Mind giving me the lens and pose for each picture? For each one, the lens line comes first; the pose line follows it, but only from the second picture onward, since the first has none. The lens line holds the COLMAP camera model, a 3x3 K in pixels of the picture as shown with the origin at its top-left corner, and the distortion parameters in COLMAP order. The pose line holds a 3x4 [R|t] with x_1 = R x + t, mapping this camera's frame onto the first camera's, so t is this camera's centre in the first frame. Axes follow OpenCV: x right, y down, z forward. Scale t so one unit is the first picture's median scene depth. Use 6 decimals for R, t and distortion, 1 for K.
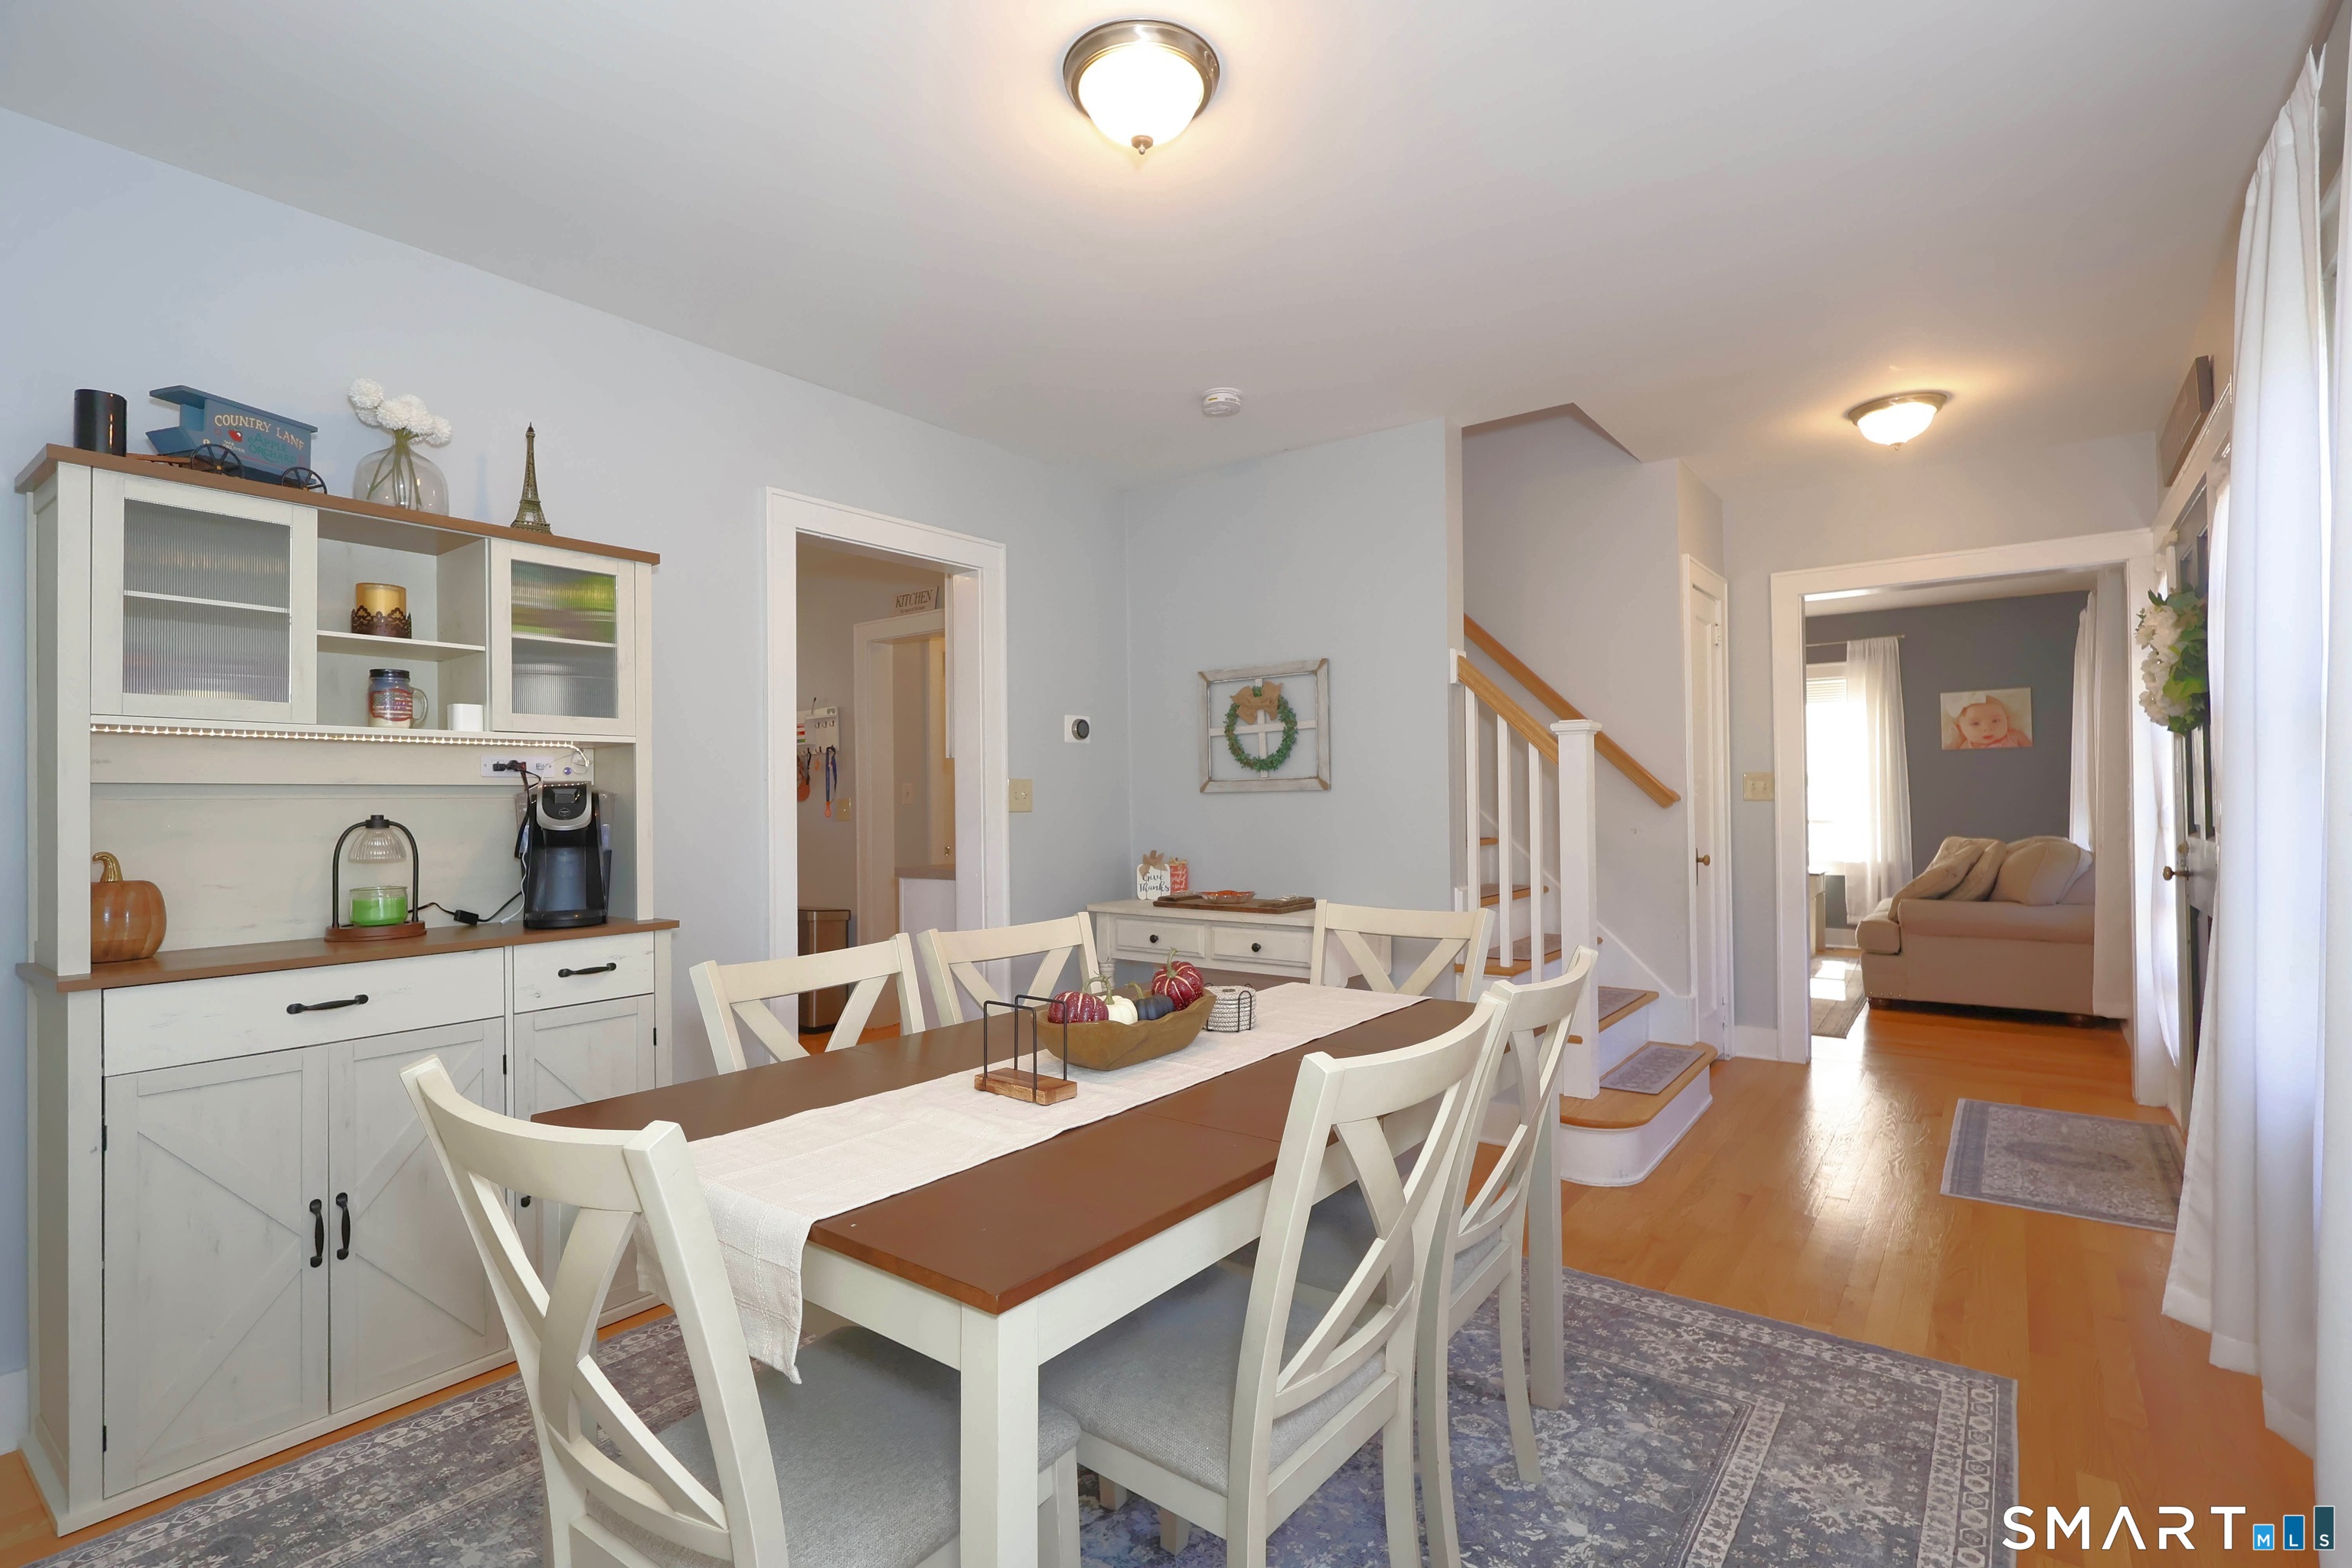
lens RADIAL K [[1087.2, 0, 1123.3], [0, 1087.2, 802.8], [0, 0, 1]] dist [-0.001550, -0.000060]
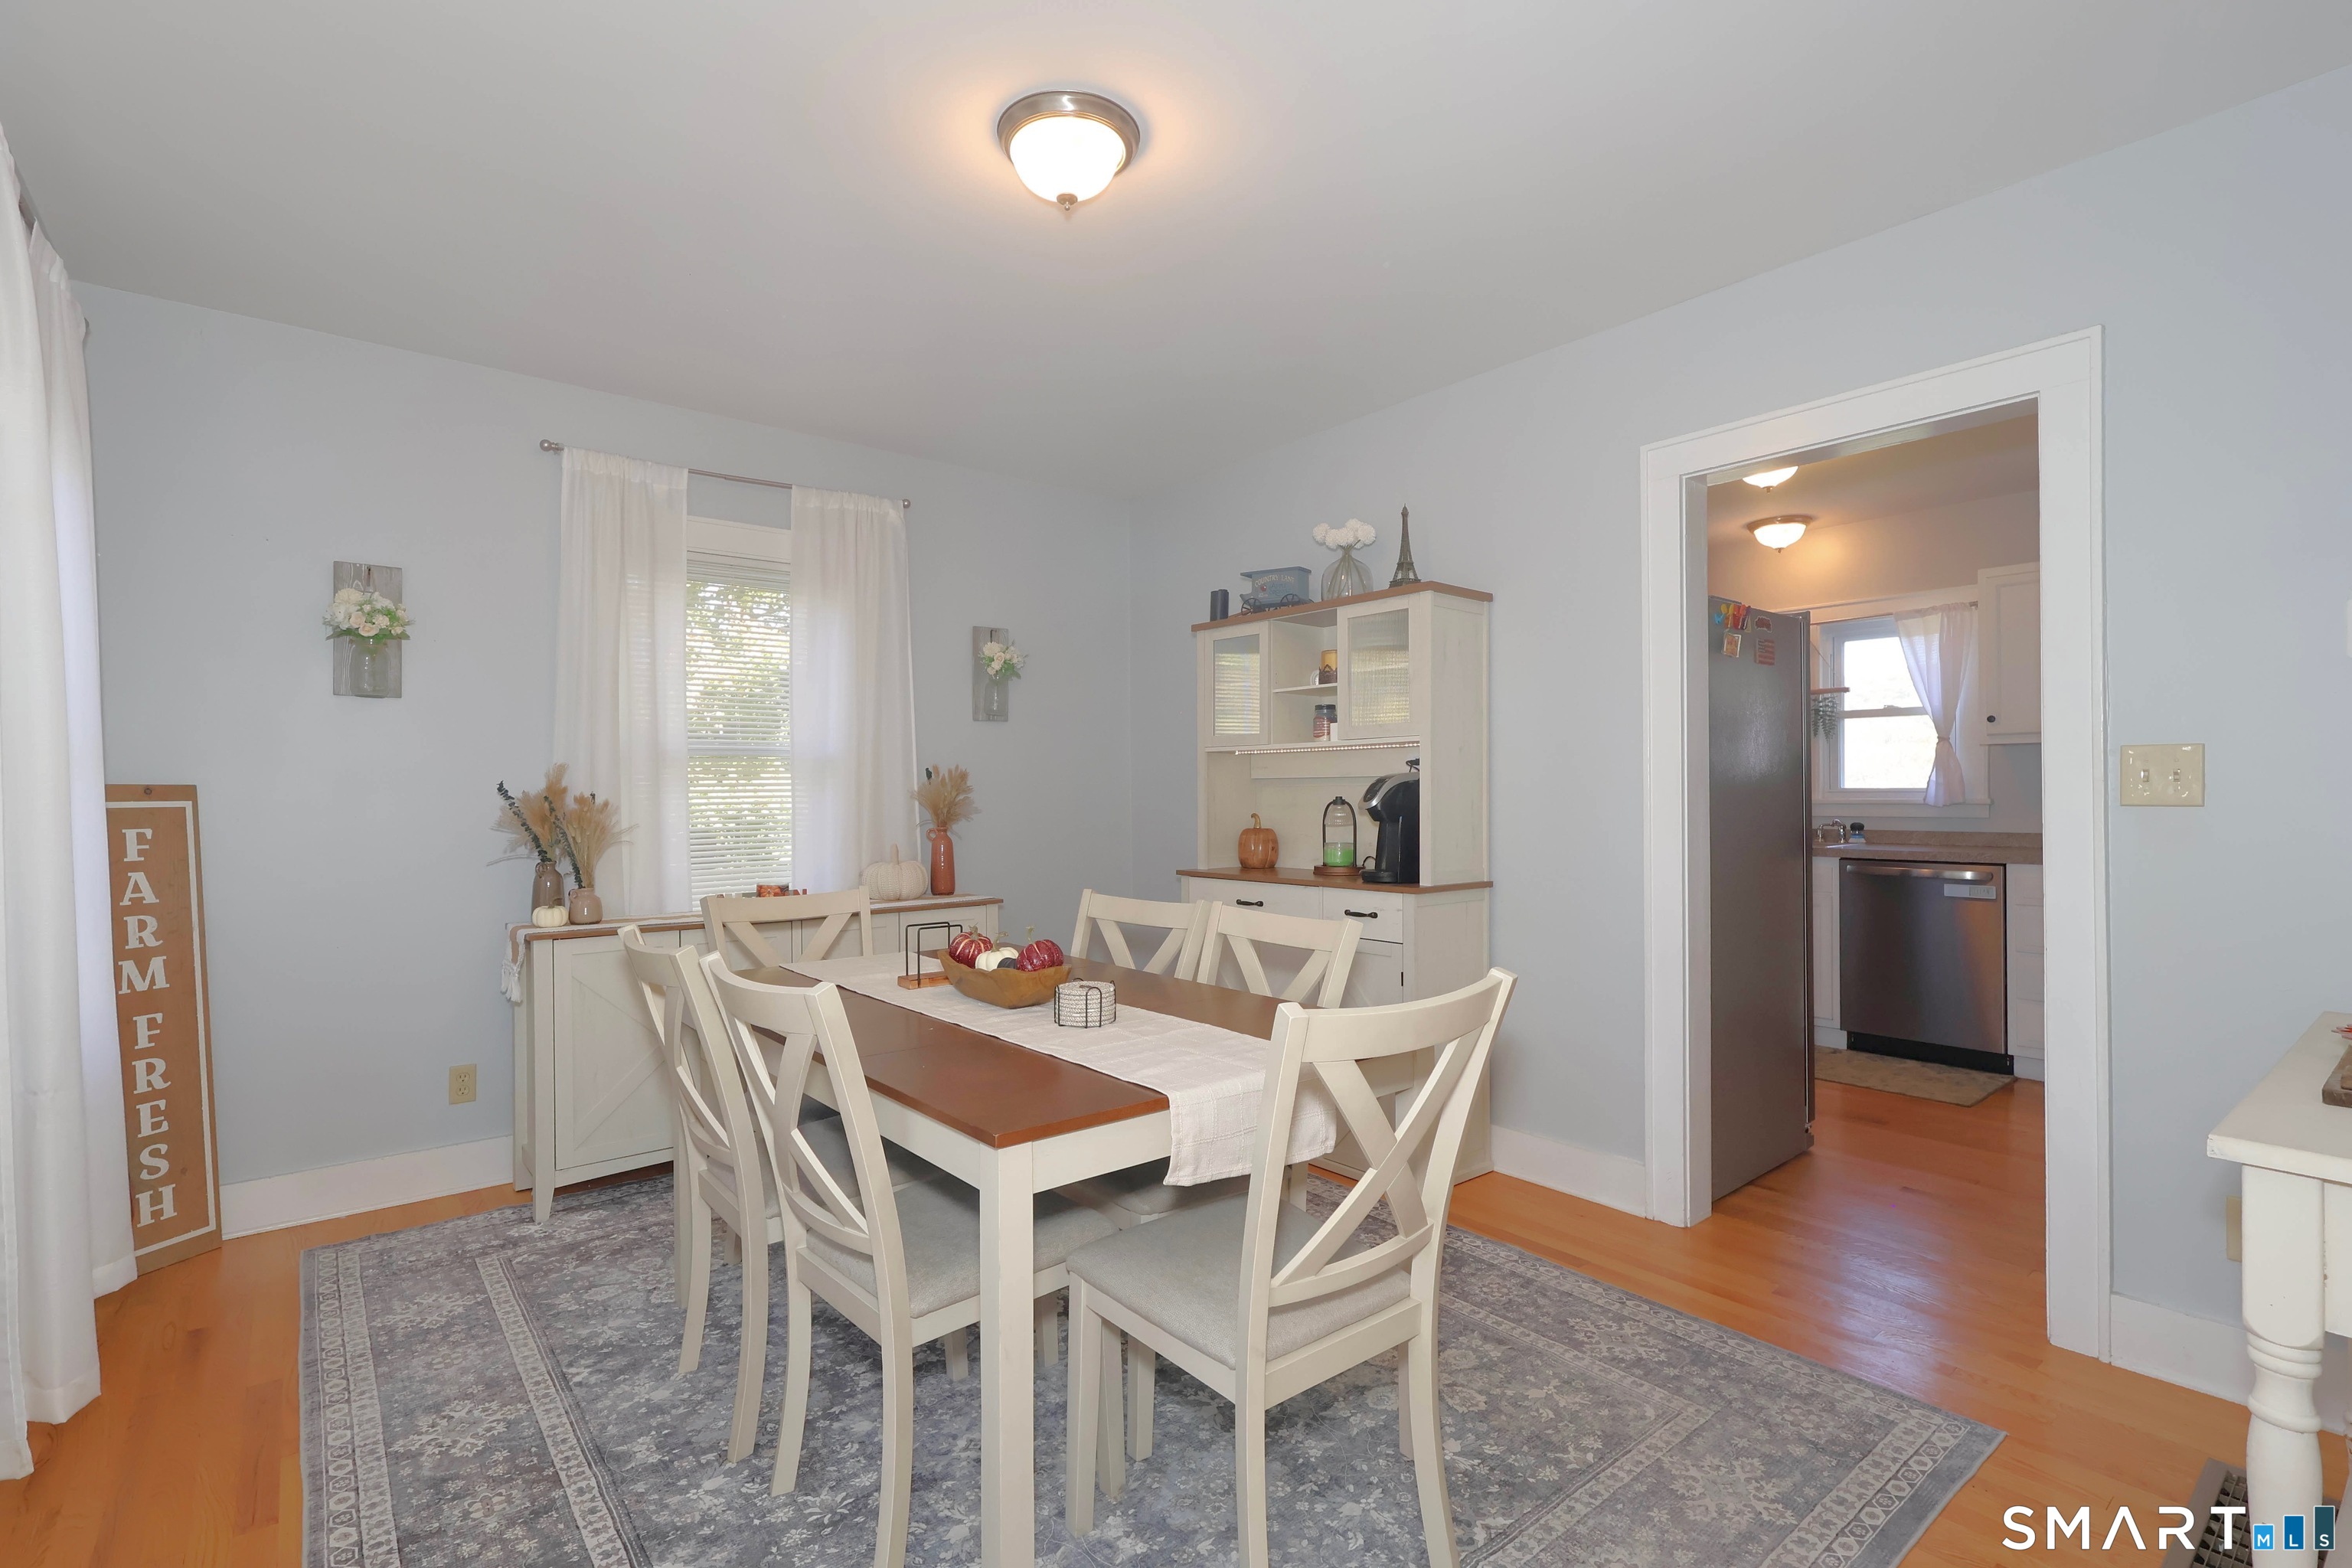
lens RADIAL K [[1087.2, 0, 1177.5], [0, 1087.2, 768.6], [0, 0, 1]] dist [-0.001550, -0.000060]
pose [[-0.204198, -0.012742, -0.978847, 1.066146], [0.008645, 0.999853, -0.014819, -0.008889], [0.978891, -0.011488, -0.204058, 1.296556]]
